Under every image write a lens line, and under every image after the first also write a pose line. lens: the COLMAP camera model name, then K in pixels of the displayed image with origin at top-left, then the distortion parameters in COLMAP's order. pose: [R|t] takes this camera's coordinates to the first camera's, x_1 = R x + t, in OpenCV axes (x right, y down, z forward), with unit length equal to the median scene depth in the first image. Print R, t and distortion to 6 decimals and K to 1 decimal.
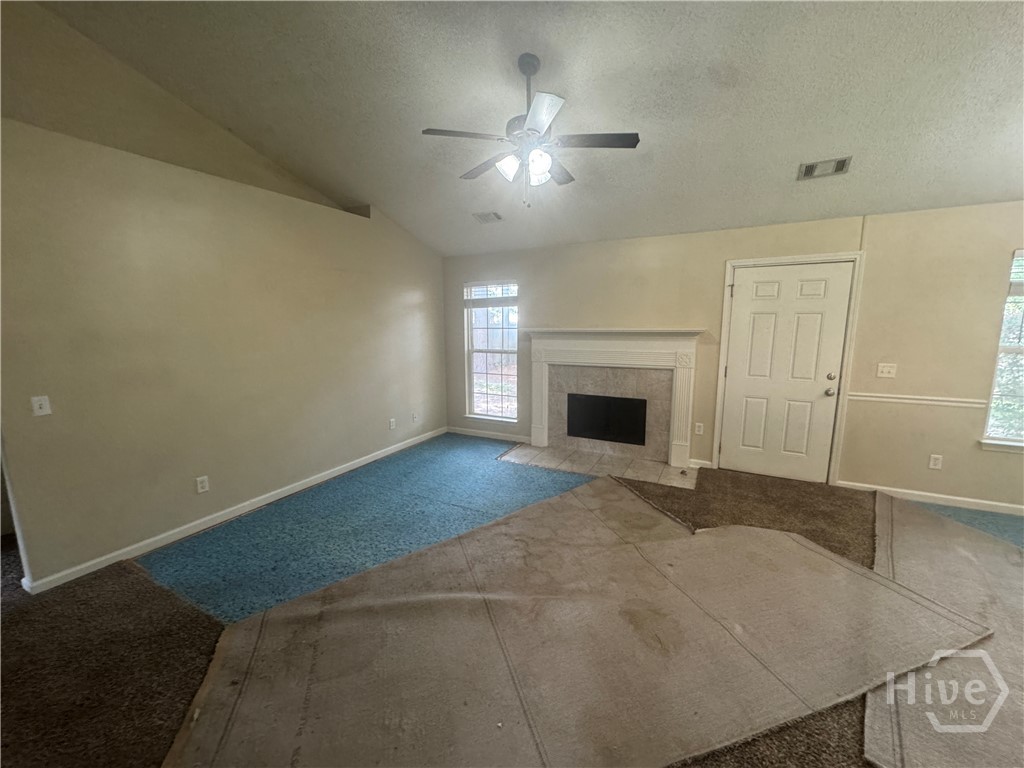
lens RADIAL K [[409.8, 0, 511.6], [0, 409.8, 384.1], [0, 0, 1]] dist [-0.002298, -0.000097]
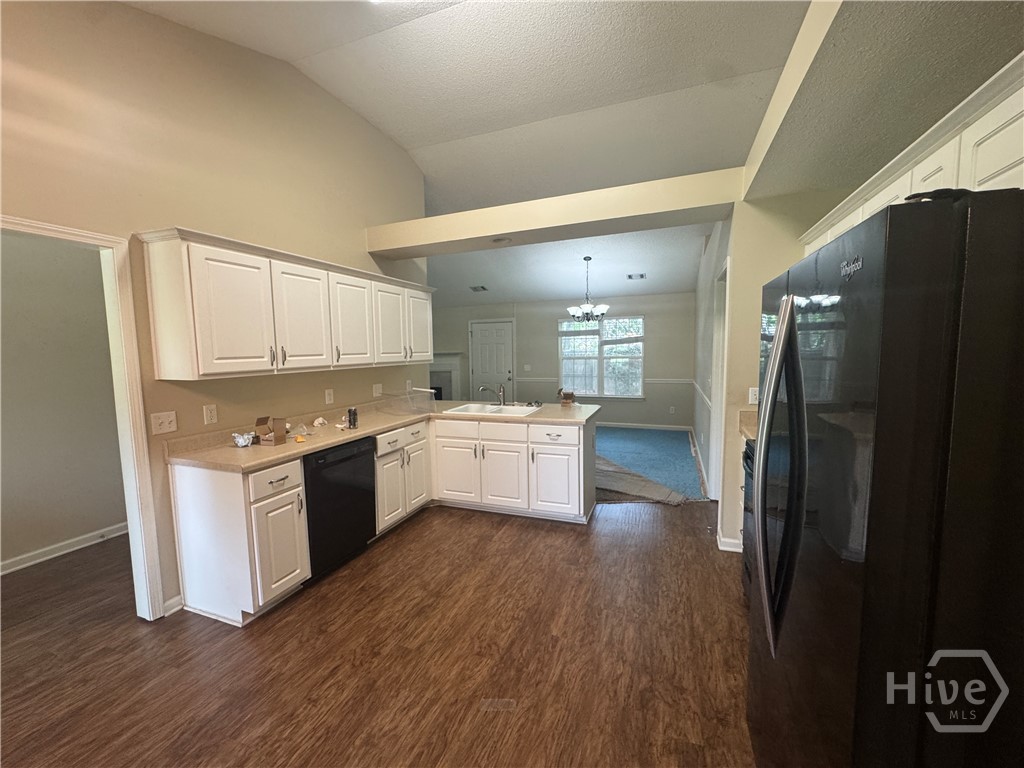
lens RADIAL K [[409.8, 0, 509.6], [0, 409.8, 384.6], [0, 0, 1]] dist [-0.002298, -0.000097]
pose [[0.992933, -0.020180, 0.116952, 0.479545], [0.028637, 0.997059, -0.071082, 0.199406], [-0.115173, 0.073929, 0.990591, -1.155492]]
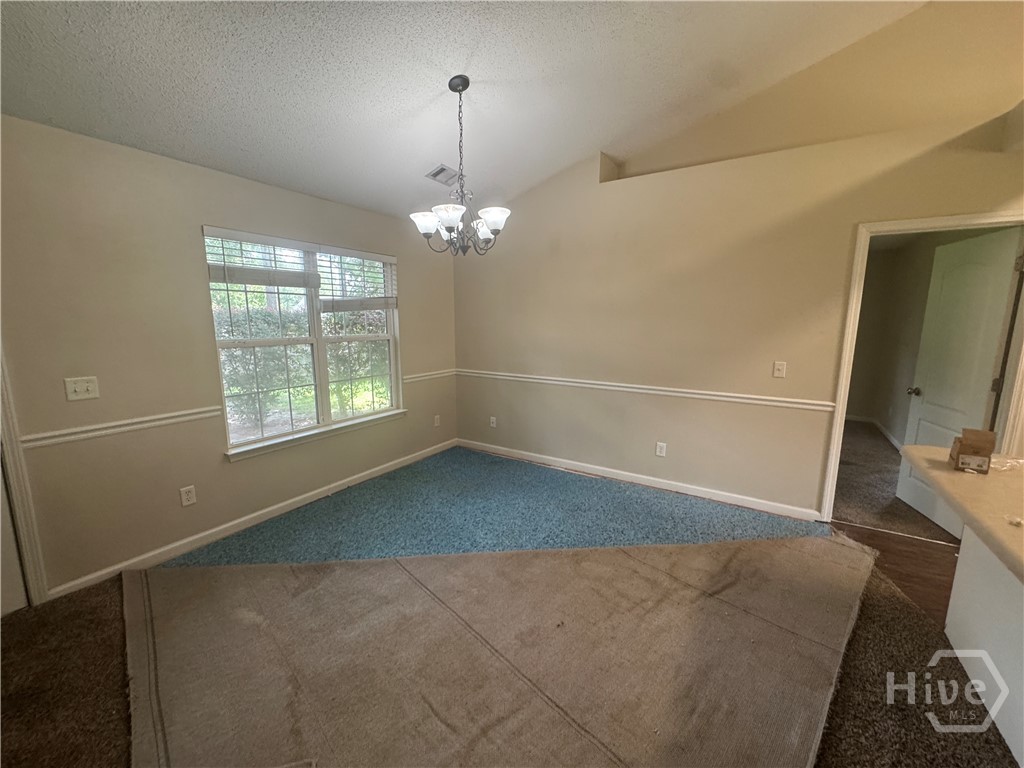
lens RADIAL K [[409.8, 0, 510.7], [0, 409.8, 383.6], [0, 0, 1]] dist [-0.002298, -0.000097]
pose [[0.076092, -0.149587, 0.985816, 0.315537], [0.148238, 0.979393, 0.137171, -0.025457], [-0.986020, 0.135698, 0.096699, 0.265373]]
